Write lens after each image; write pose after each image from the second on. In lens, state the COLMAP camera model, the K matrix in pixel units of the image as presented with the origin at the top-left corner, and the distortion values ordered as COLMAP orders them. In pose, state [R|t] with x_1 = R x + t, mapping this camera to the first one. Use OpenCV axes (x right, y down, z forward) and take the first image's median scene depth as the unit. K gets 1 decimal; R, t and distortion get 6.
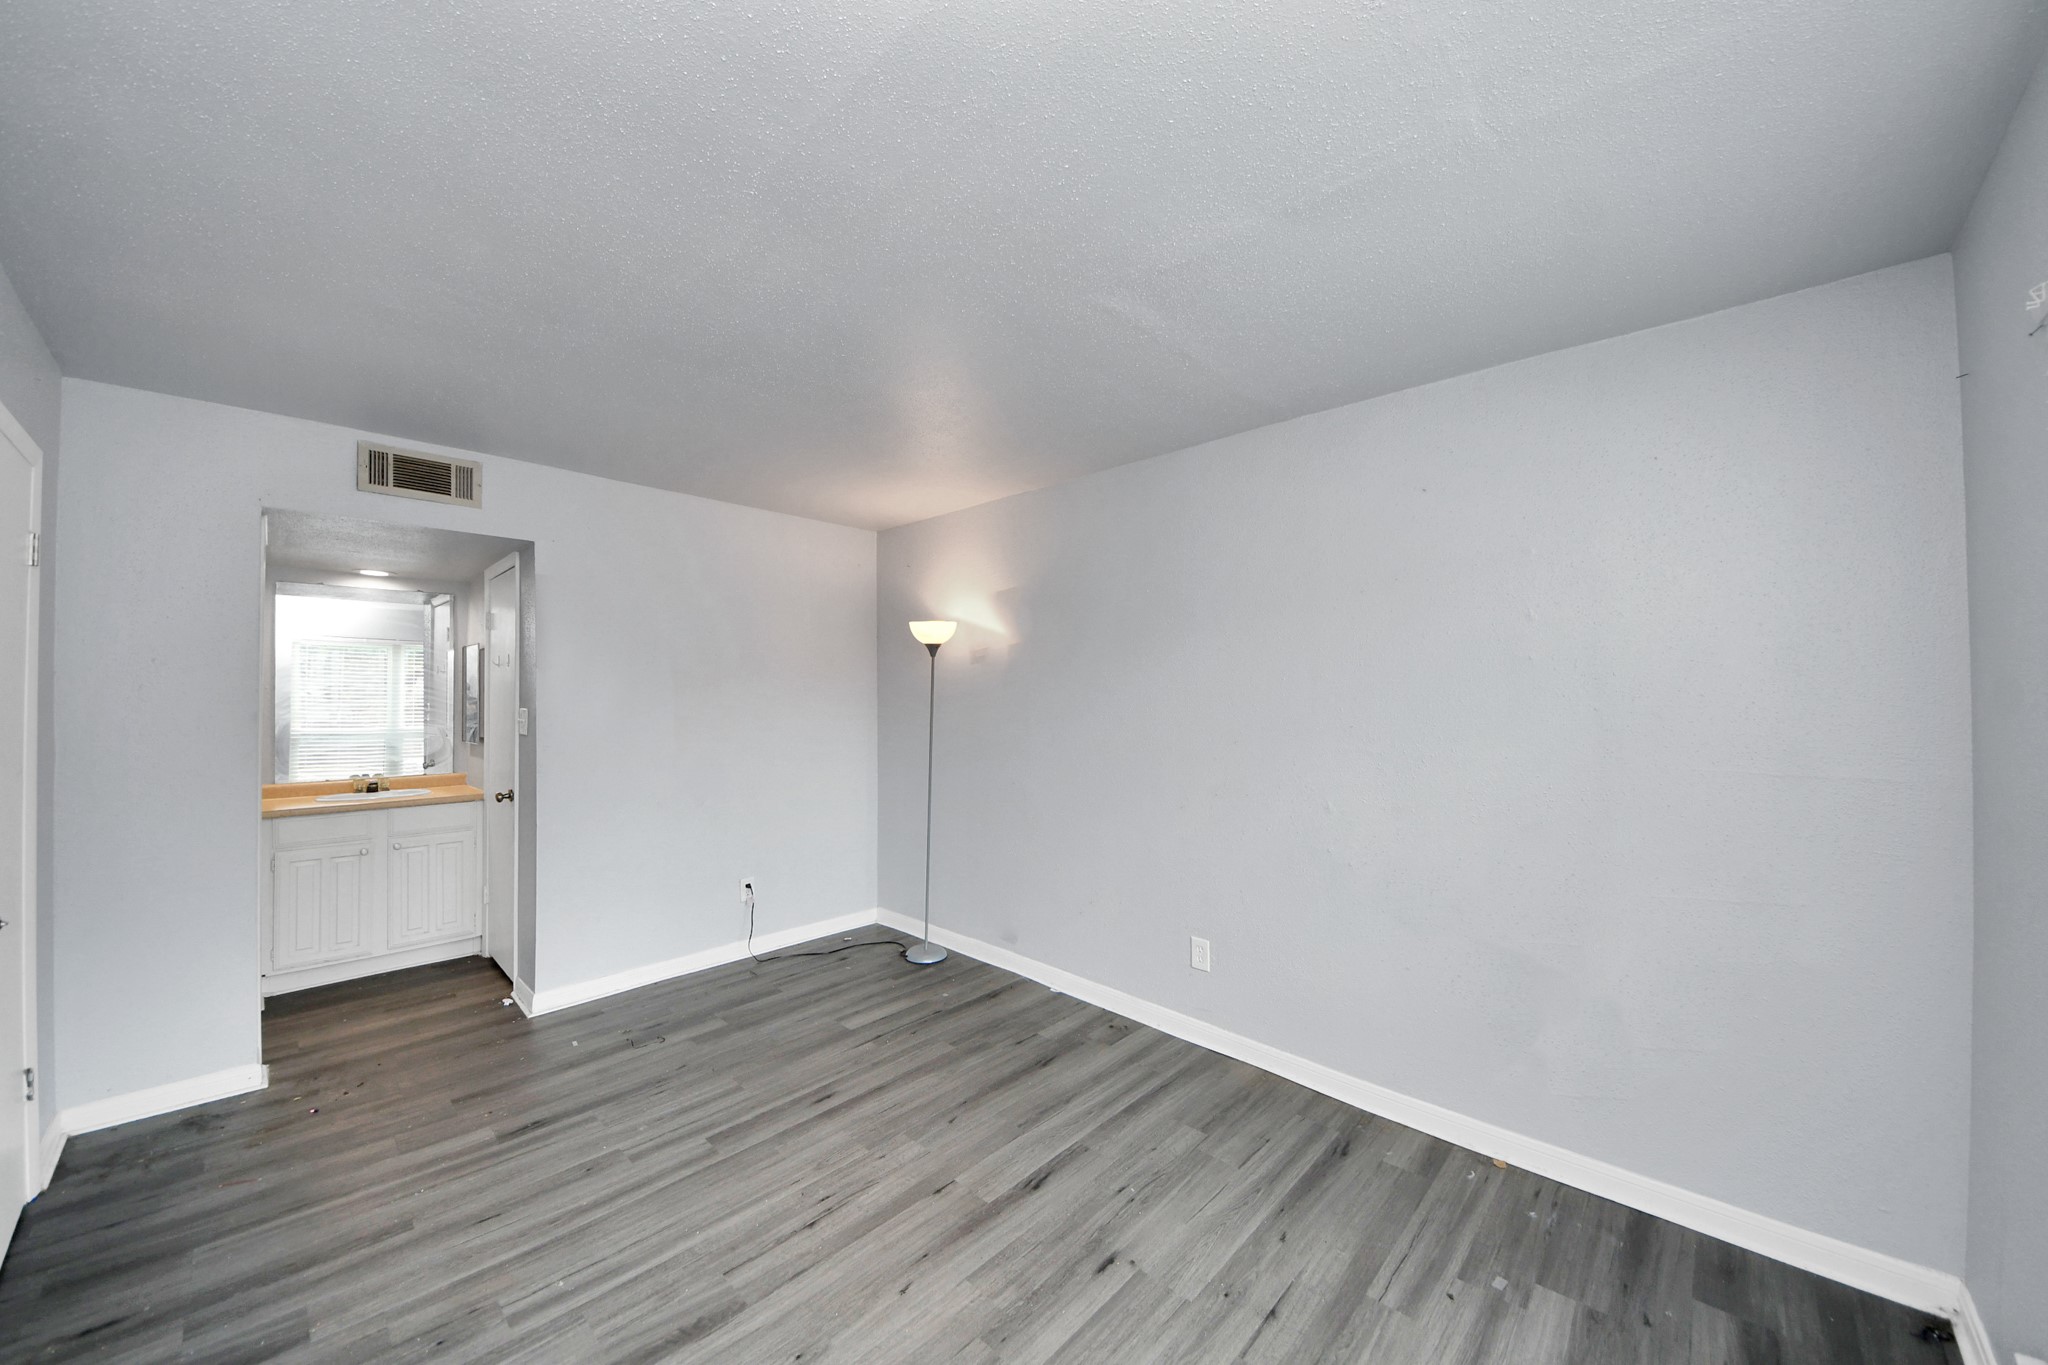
lens RADIAL K [[725.5, 0, 1021.1], [0, 725.5, 683.1], [0, 0, 1]] dist [0.026755, -0.017383]
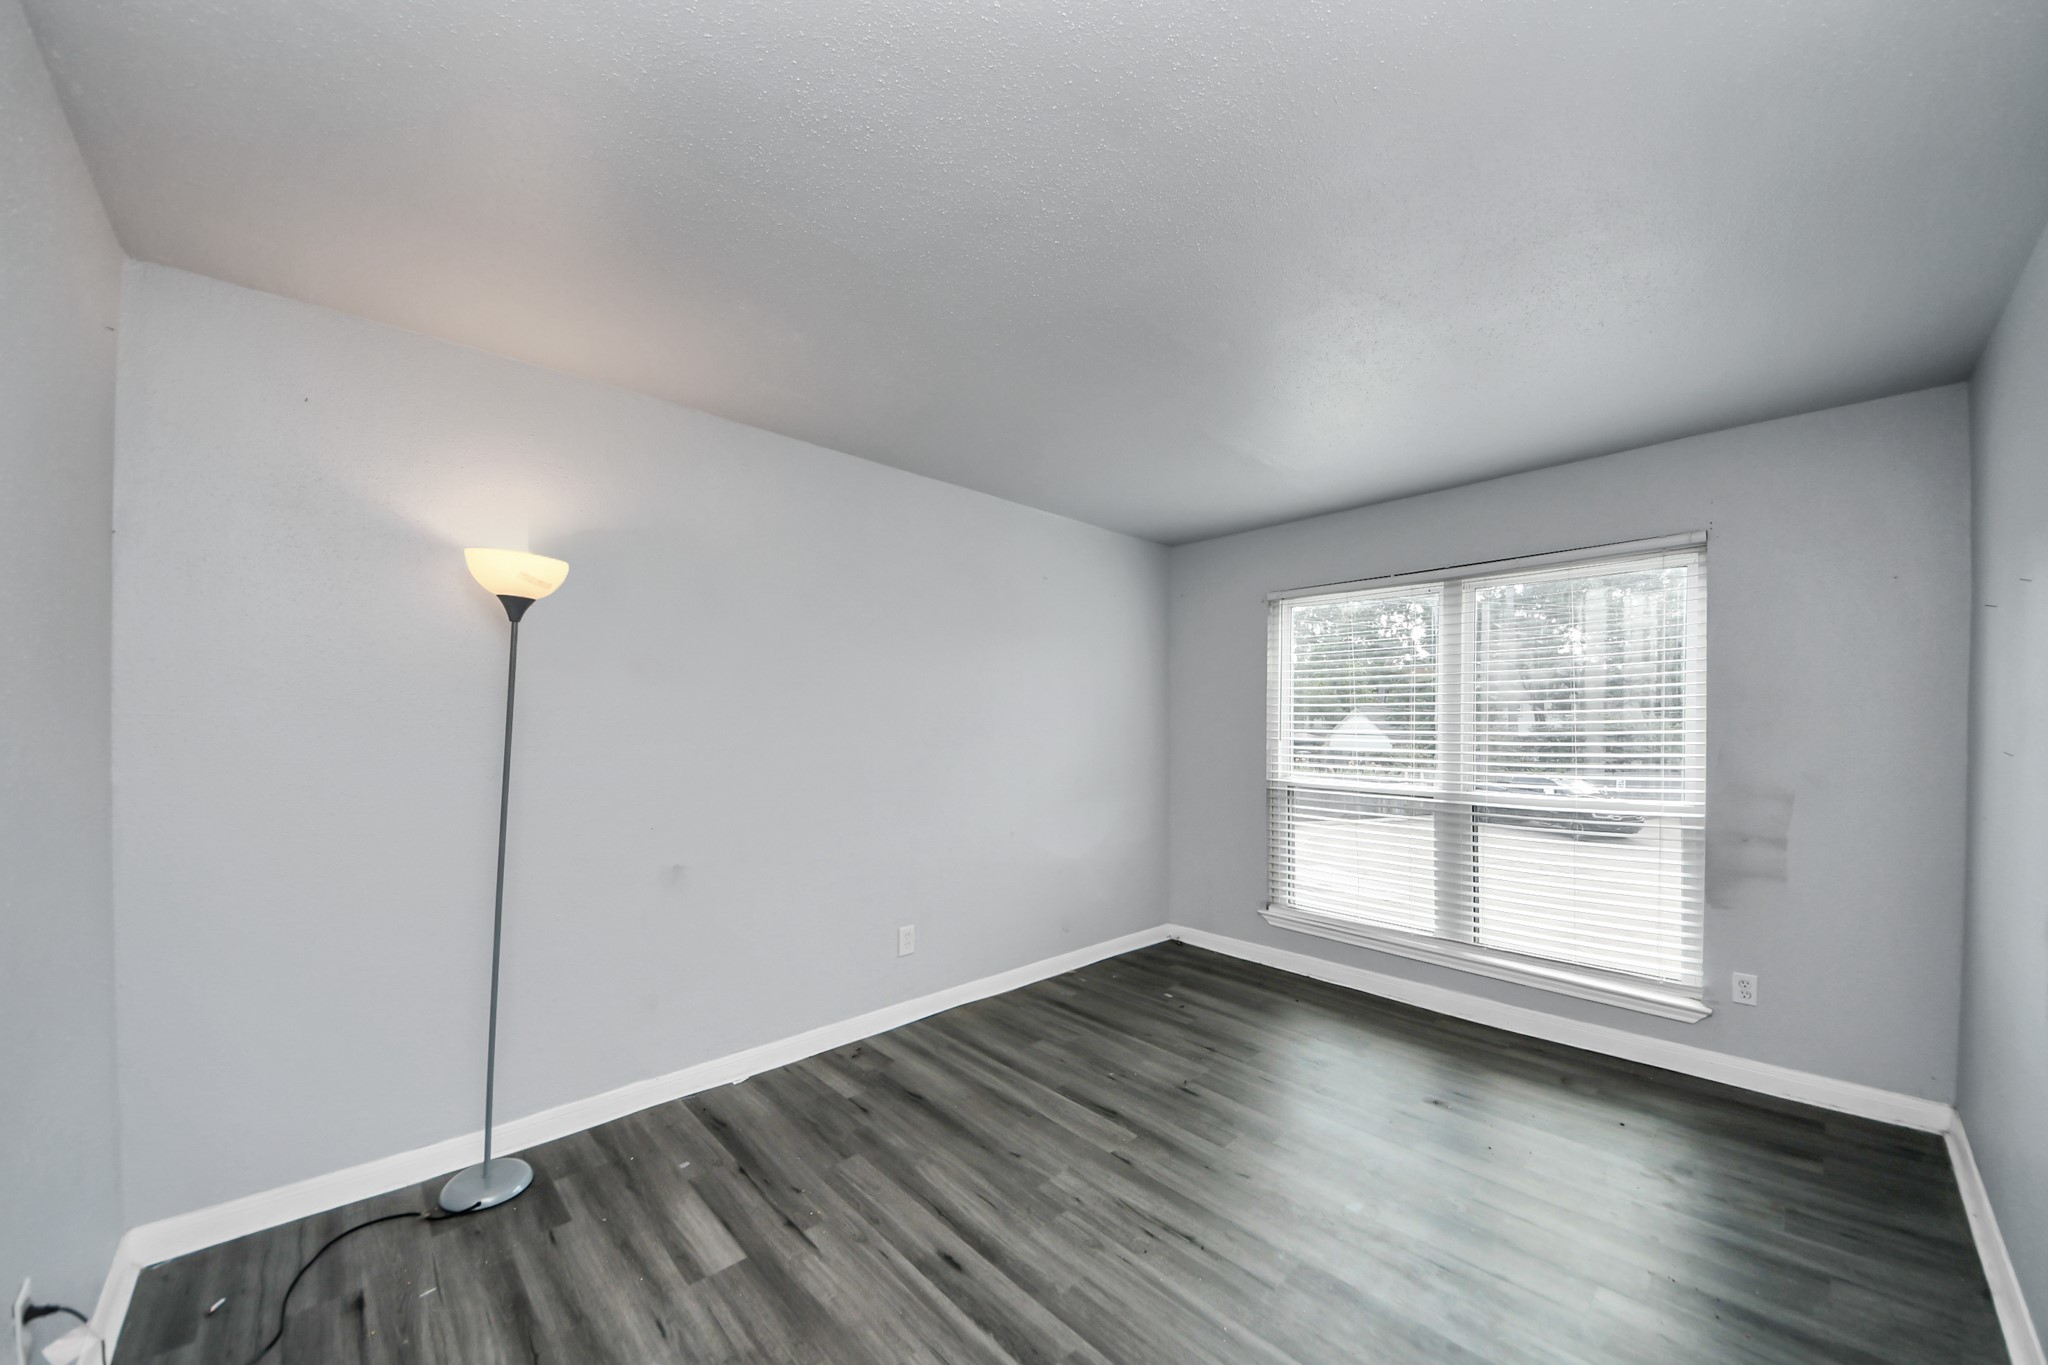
lens RADIAL K [[752.3, 0, 1014.4], [0, 752.3, 685.0], [0, 0, 1]] dist [0.029393, -0.021191]
pose [[0.048682, 0.047056, 0.997705, -0.951145], [-0.019143, 0.998750, -0.046171, 0.046372], [-0.998631, -0.016852, 0.049522, 0.854451]]
